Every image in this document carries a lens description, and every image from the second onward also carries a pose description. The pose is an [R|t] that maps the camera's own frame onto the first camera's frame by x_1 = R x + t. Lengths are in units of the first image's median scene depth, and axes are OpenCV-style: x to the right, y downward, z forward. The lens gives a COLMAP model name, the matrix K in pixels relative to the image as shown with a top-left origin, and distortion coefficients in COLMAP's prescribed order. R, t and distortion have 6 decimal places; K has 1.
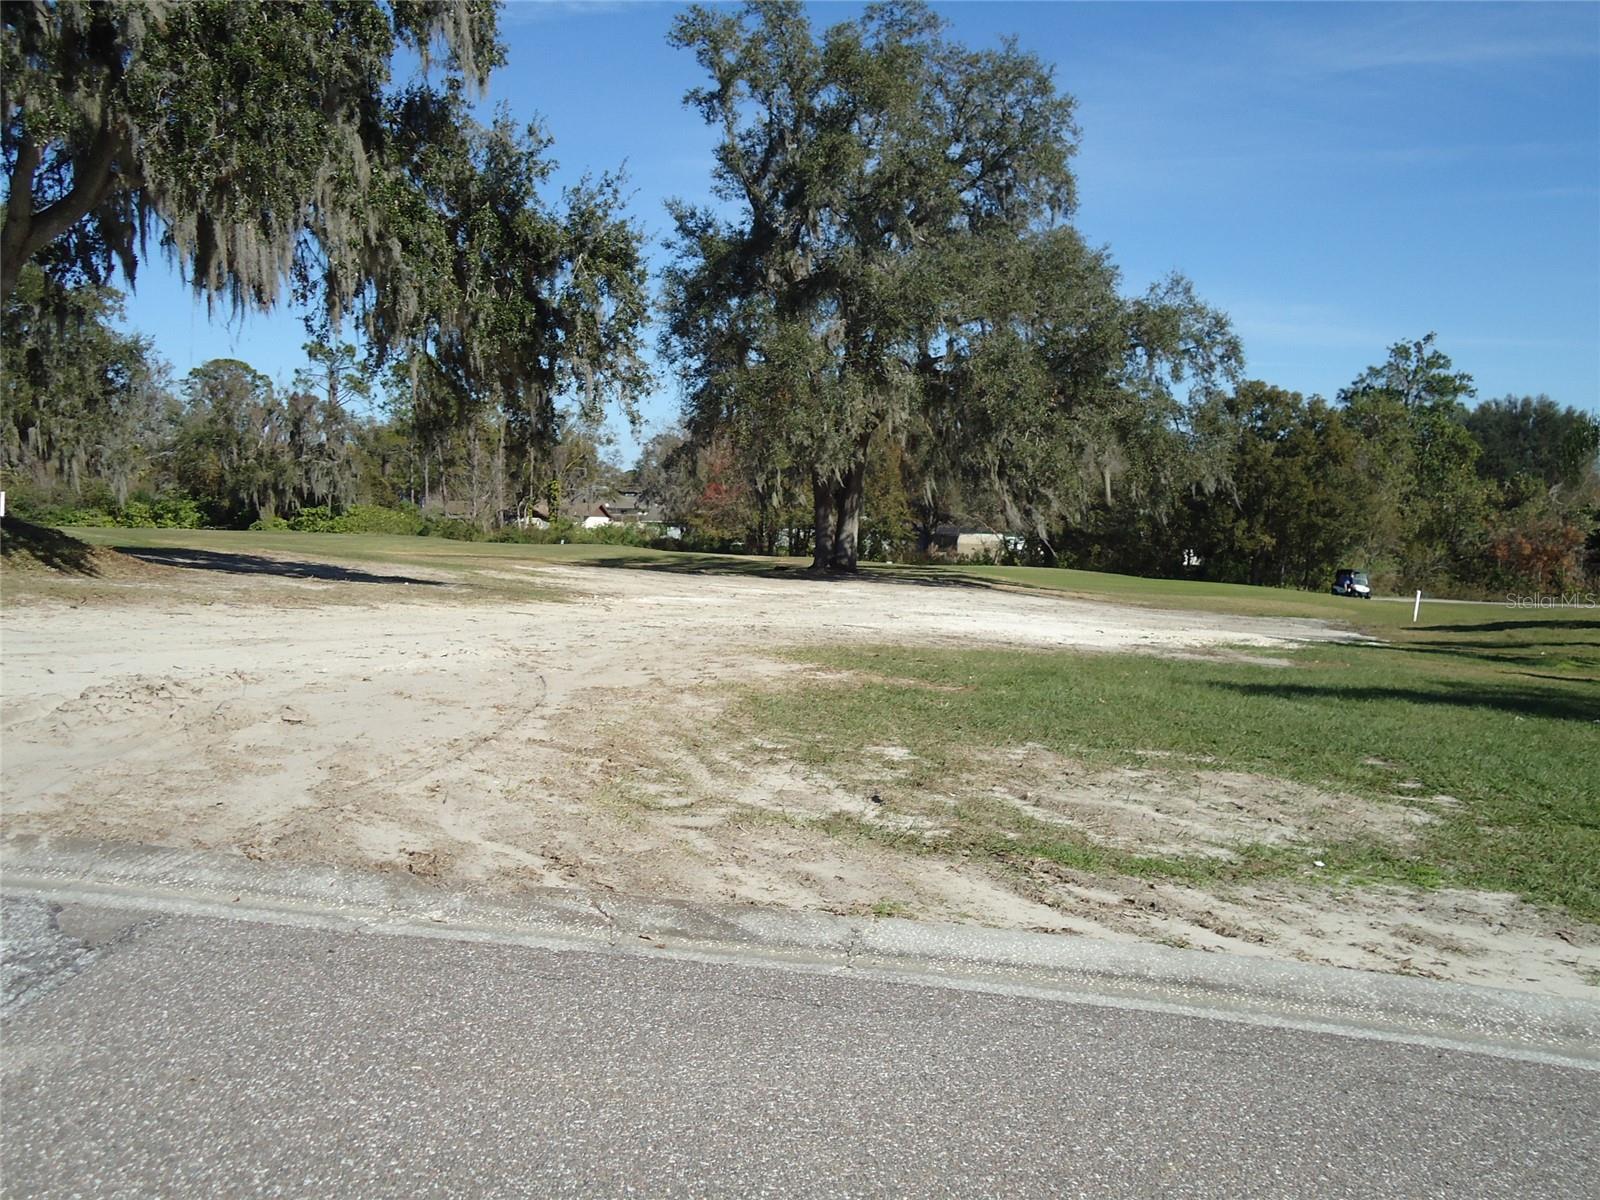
lens RADIAL K [[1529.4, 0, 800.0], [0, 1529.4, 600.0], [0, 0, 1]] dist [0.056745, 0.002248]
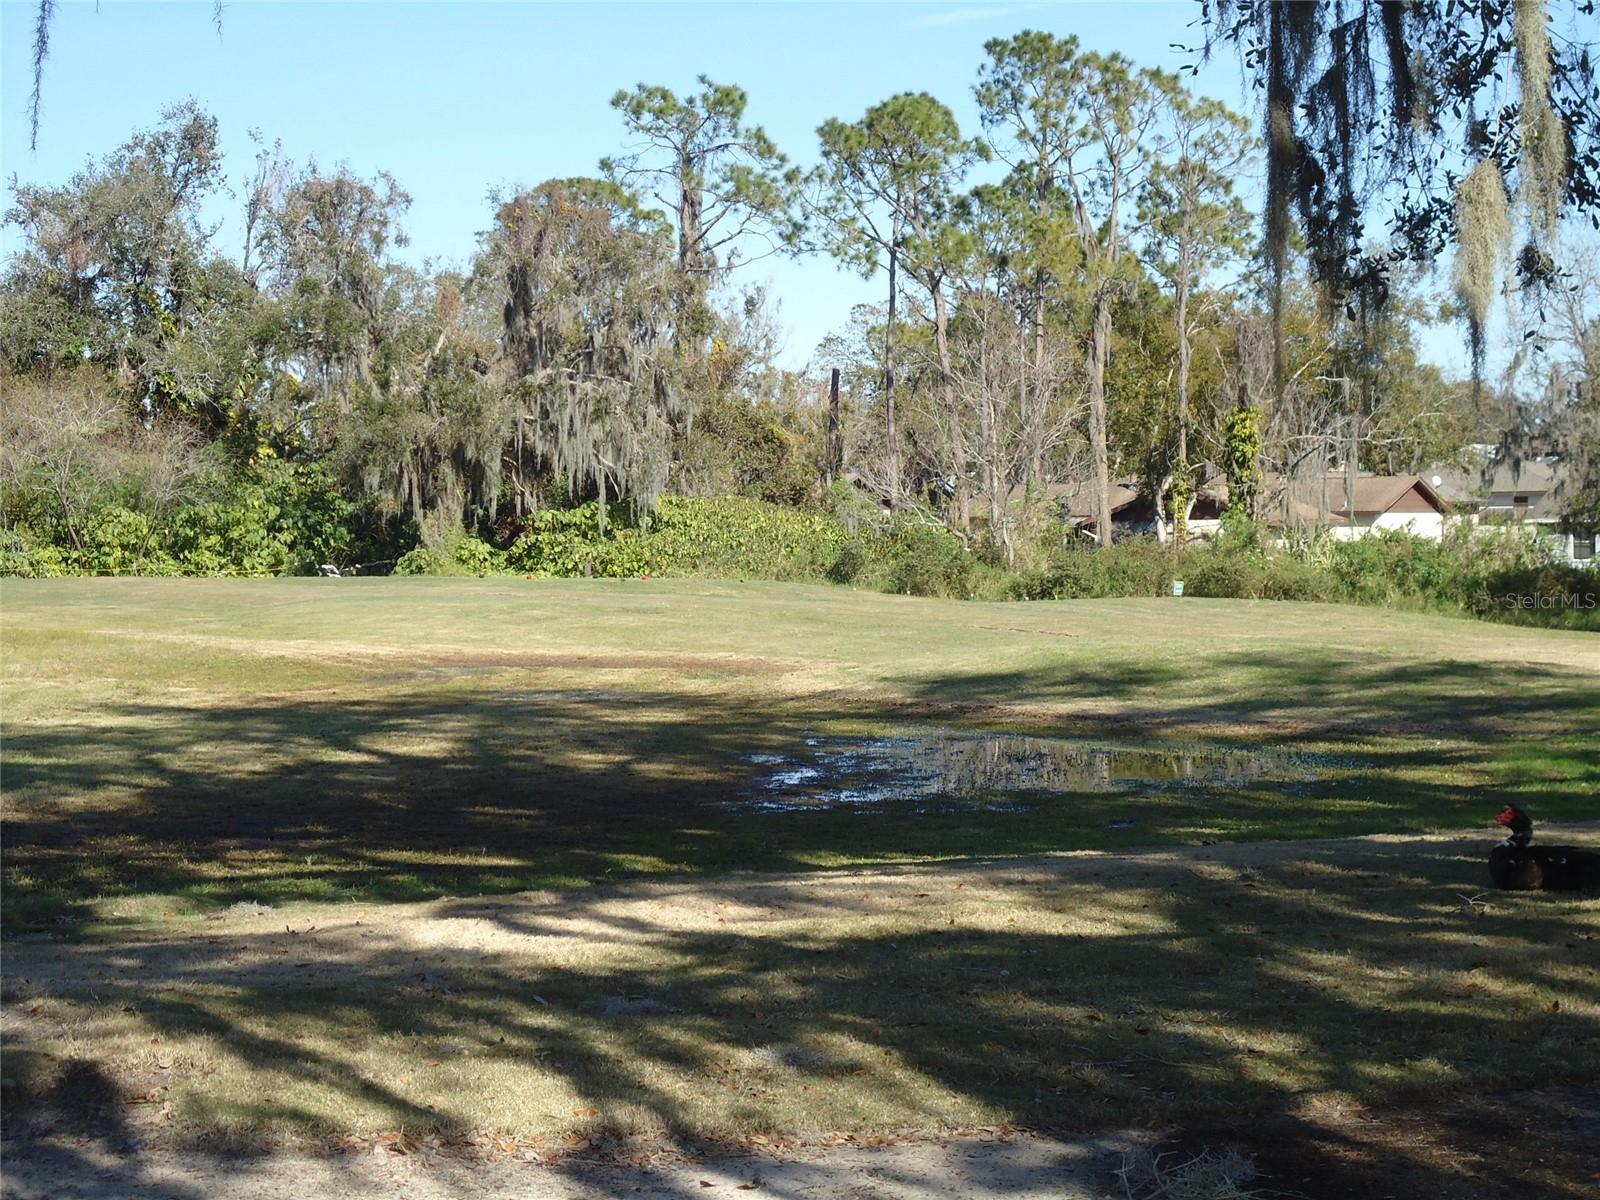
lens RADIAL K [[3139.7, 0, 800.0], [0, 3139.7, 600.0], [0, 0, 1]] dist [0.004531, -0.447469]
pose [[0.932757, -0.019993, -0.359951, 0.006171], [0.009191, 0.999455, -0.031695, -0.013902], [0.360389, 0.026256, 0.932433, 0.322325]]
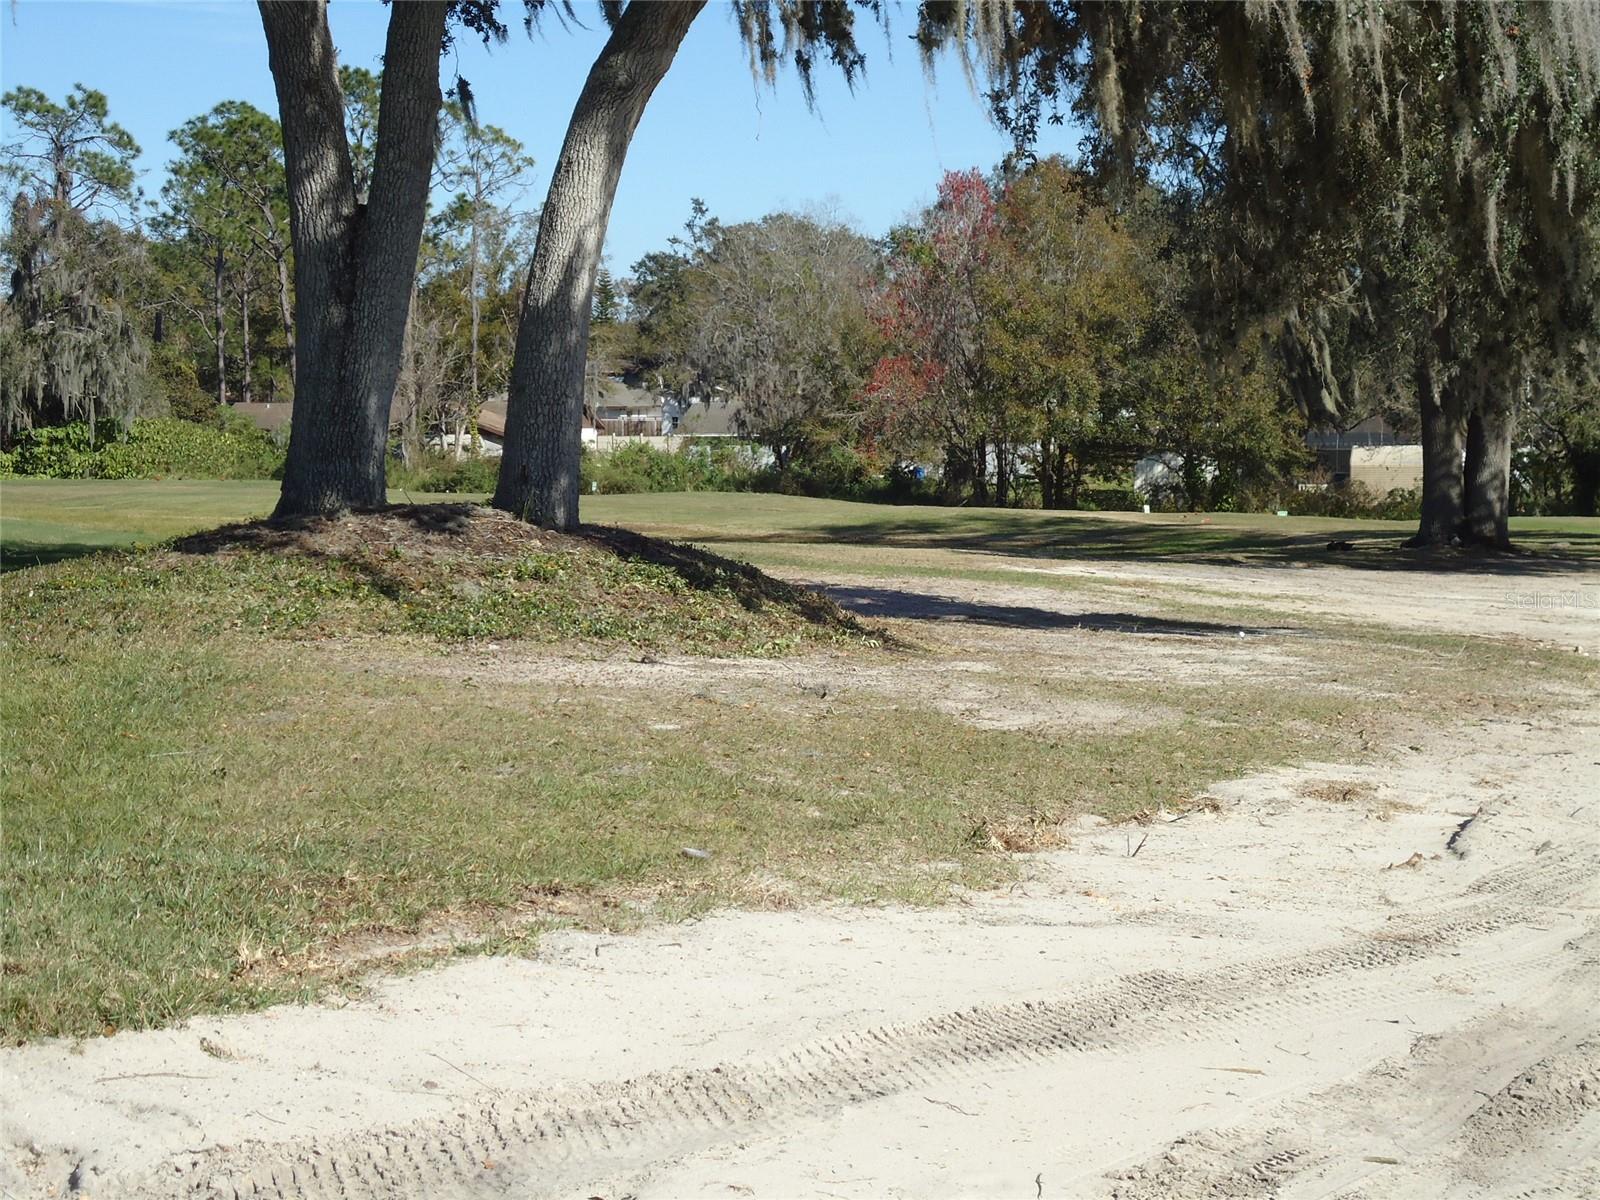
lens RADIAL K [[3139.7, 0, 800.0], [0, 3139.7, 600.0], [0, 0, 1]] dist [0.004531, -0.447469]
pose [[0.999692, -0.023240, -0.008677, -0.073295], [0.023297, 0.999707, 0.006585, -0.005997], [0.008521, -0.006785, 0.999941, 0.000991]]
